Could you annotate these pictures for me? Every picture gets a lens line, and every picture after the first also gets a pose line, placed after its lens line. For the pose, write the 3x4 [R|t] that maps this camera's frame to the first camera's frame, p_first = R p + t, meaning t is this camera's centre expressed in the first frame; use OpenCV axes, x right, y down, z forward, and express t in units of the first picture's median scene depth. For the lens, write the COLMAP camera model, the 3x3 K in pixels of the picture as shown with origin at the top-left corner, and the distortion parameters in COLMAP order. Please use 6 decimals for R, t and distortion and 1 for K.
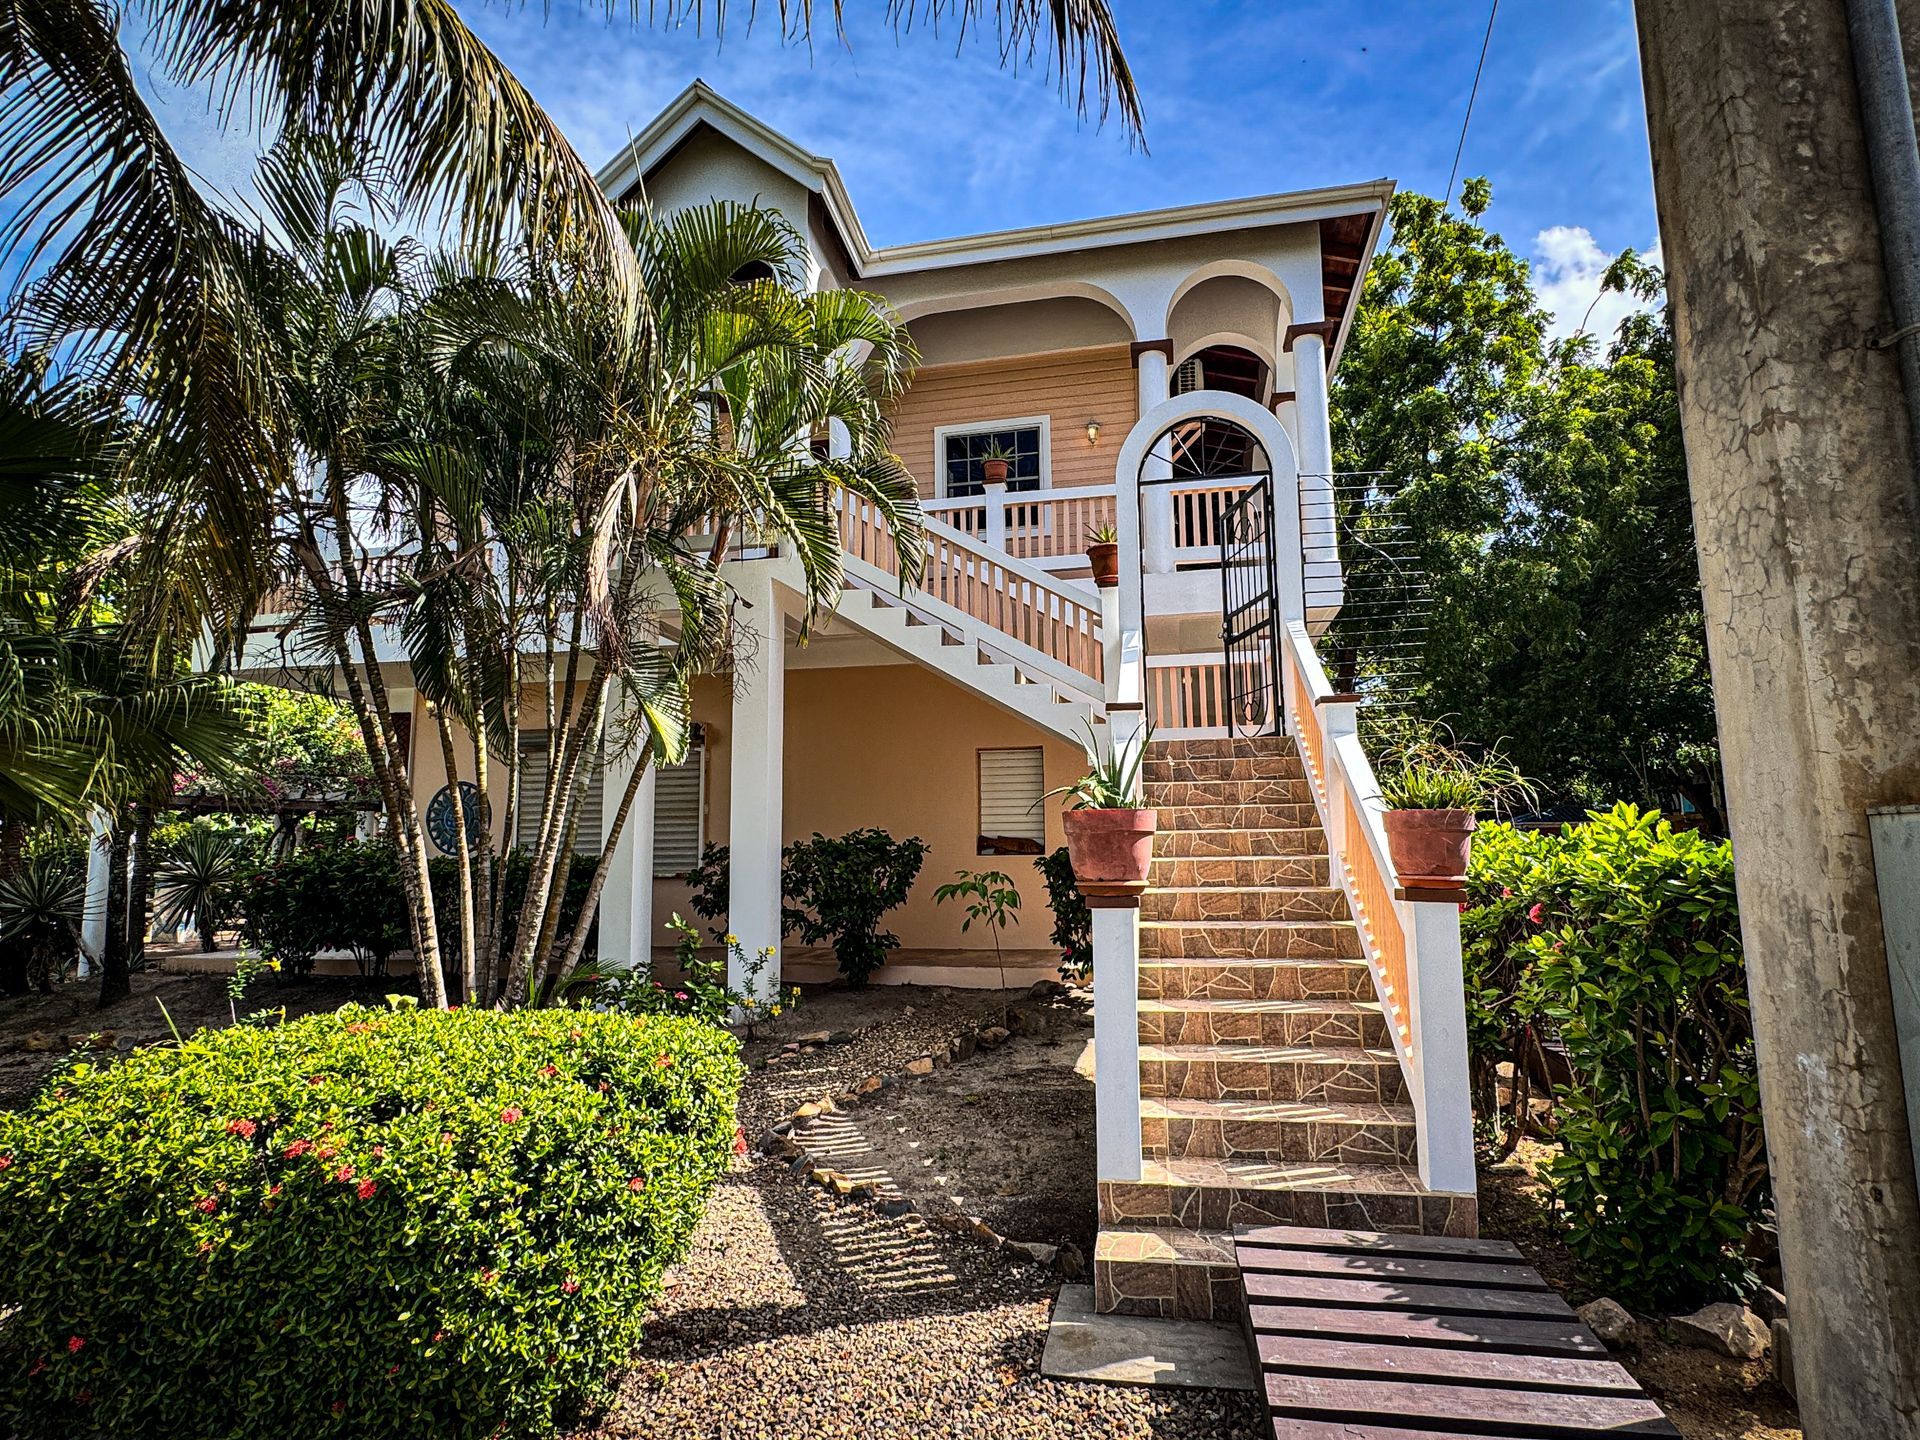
lens RADIAL K [[1310.8, 0, 960.0], [0, 1310.8, 720.0], [0, 0, 1]] dist [0.001466, -0.000288]
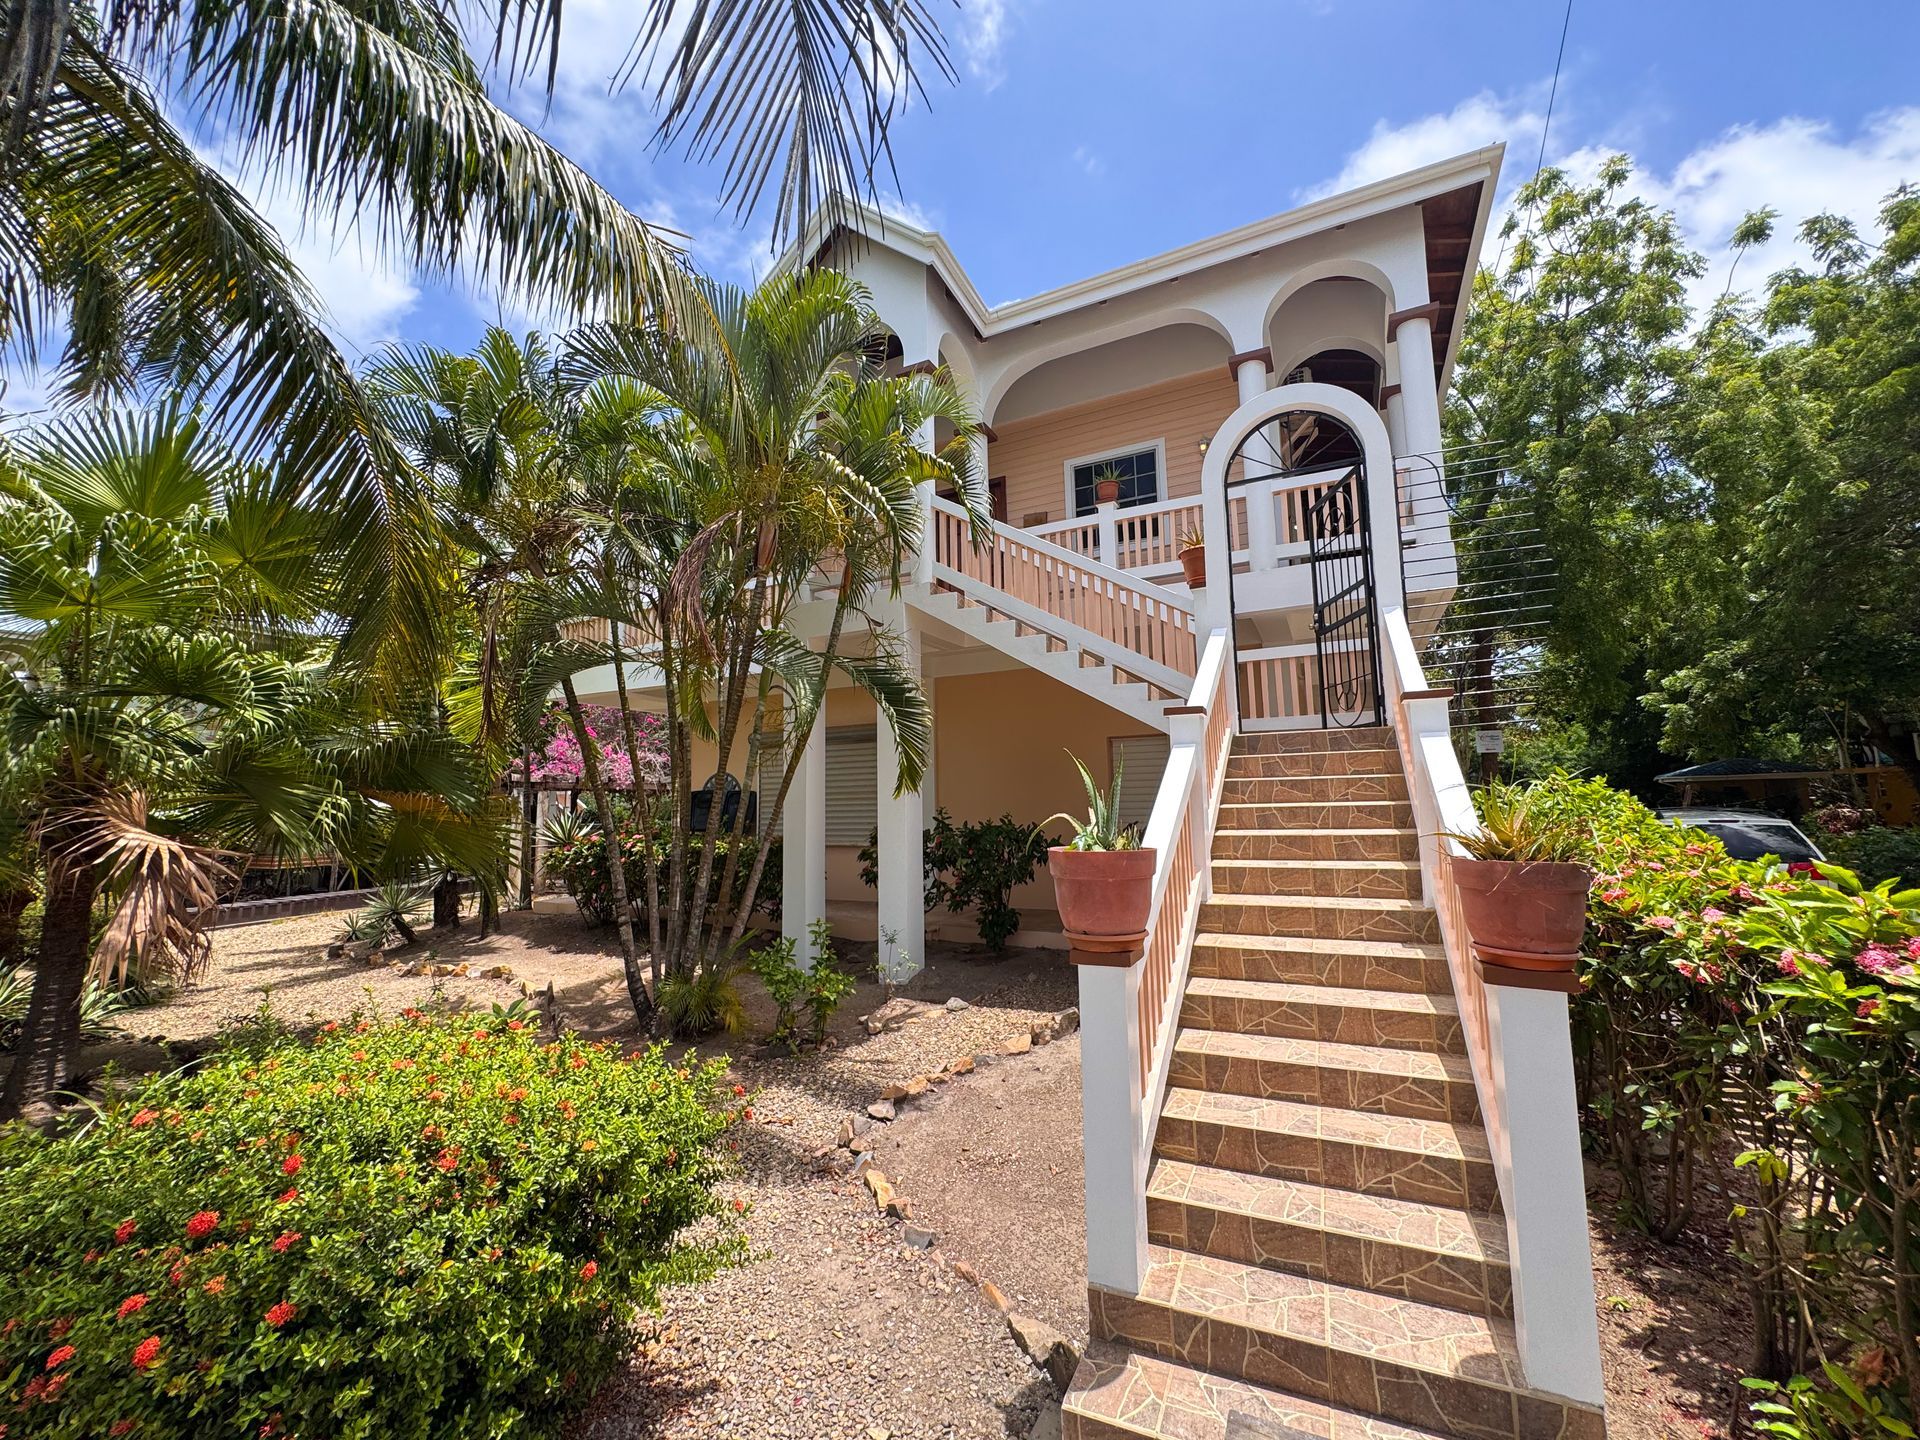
lens RADIAL K [[892.4, 0, 960.0], [0, 892.4, 720.0], [0, 0, 1]] dist [0.036891, 0.000242]
pose [[0.960003, -0.042204, -0.276792, 0.115857], [0.056583, 0.997420, 0.044168, -0.035380], [0.274214, -0.058063, 0.959914, 0.216342]]
